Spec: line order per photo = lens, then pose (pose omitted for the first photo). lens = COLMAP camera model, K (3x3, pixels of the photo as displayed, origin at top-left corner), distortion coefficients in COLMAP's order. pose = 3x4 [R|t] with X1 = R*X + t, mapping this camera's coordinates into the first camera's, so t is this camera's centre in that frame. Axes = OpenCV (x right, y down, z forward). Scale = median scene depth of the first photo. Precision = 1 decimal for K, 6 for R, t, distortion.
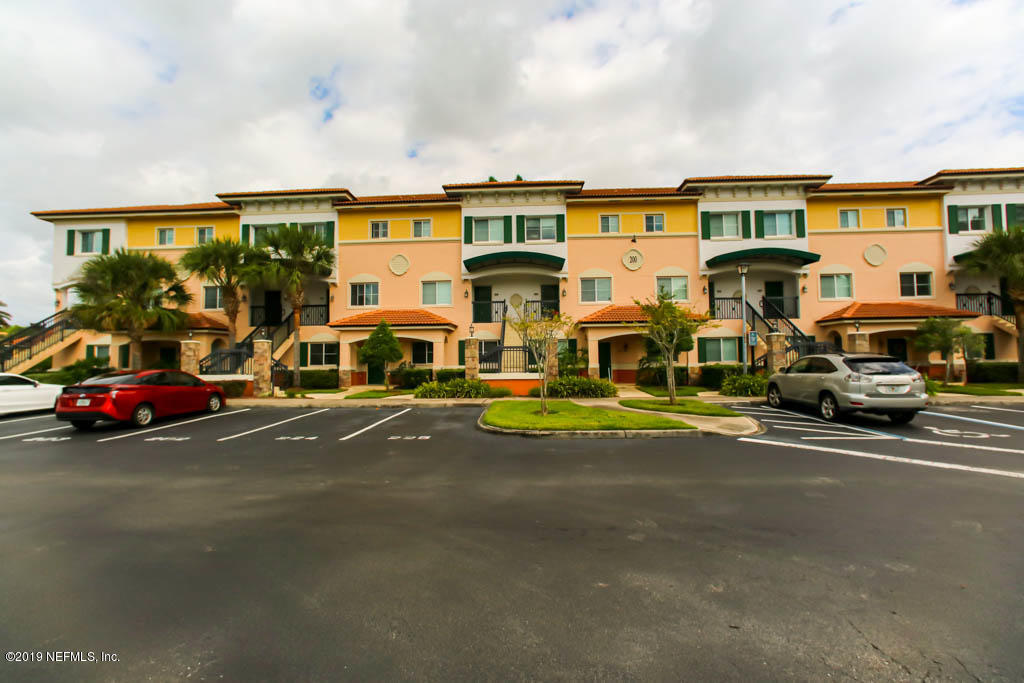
lens RADIAL K [[430.2, 0, 488.6], [0, 430.2, 332.4], [0, 0, 1]] dist [-0.013030, 0.002503]
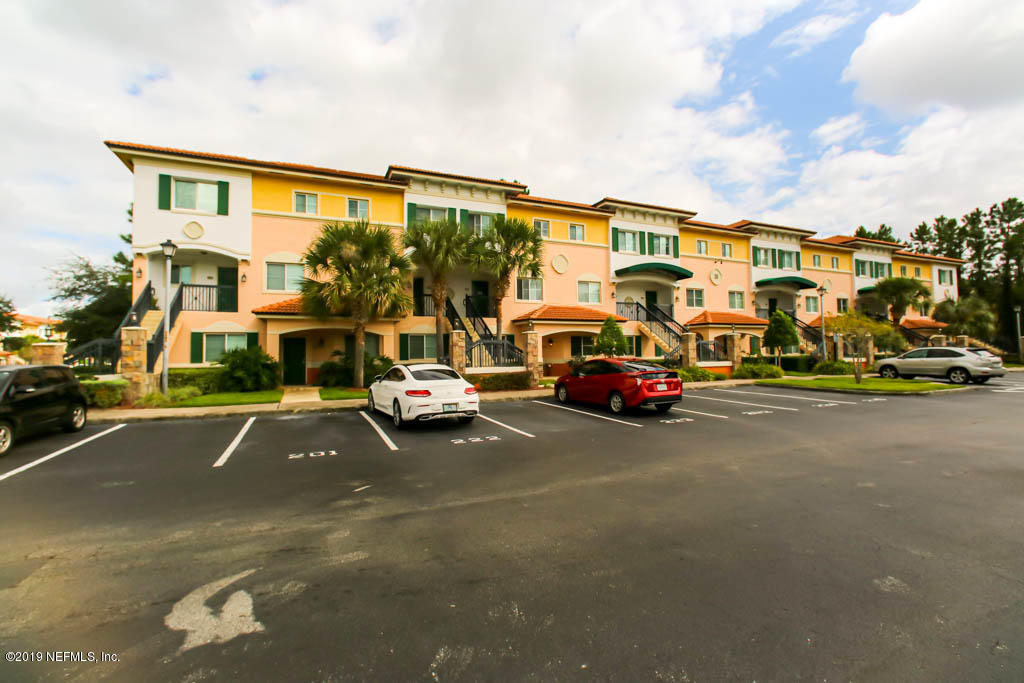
lens RADIAL K [[464.5, 0, 495.1], [0, 464.5, 324.3], [0, 0, 1]] dist [-0.026494, 0.010216]
pose [[0.891742, 0.028773, 0.451628, -0.459159], [-0.026229, 0.999585, -0.011893, 0.006067], [-0.451783, -0.001241, 0.892127, 0.022009]]
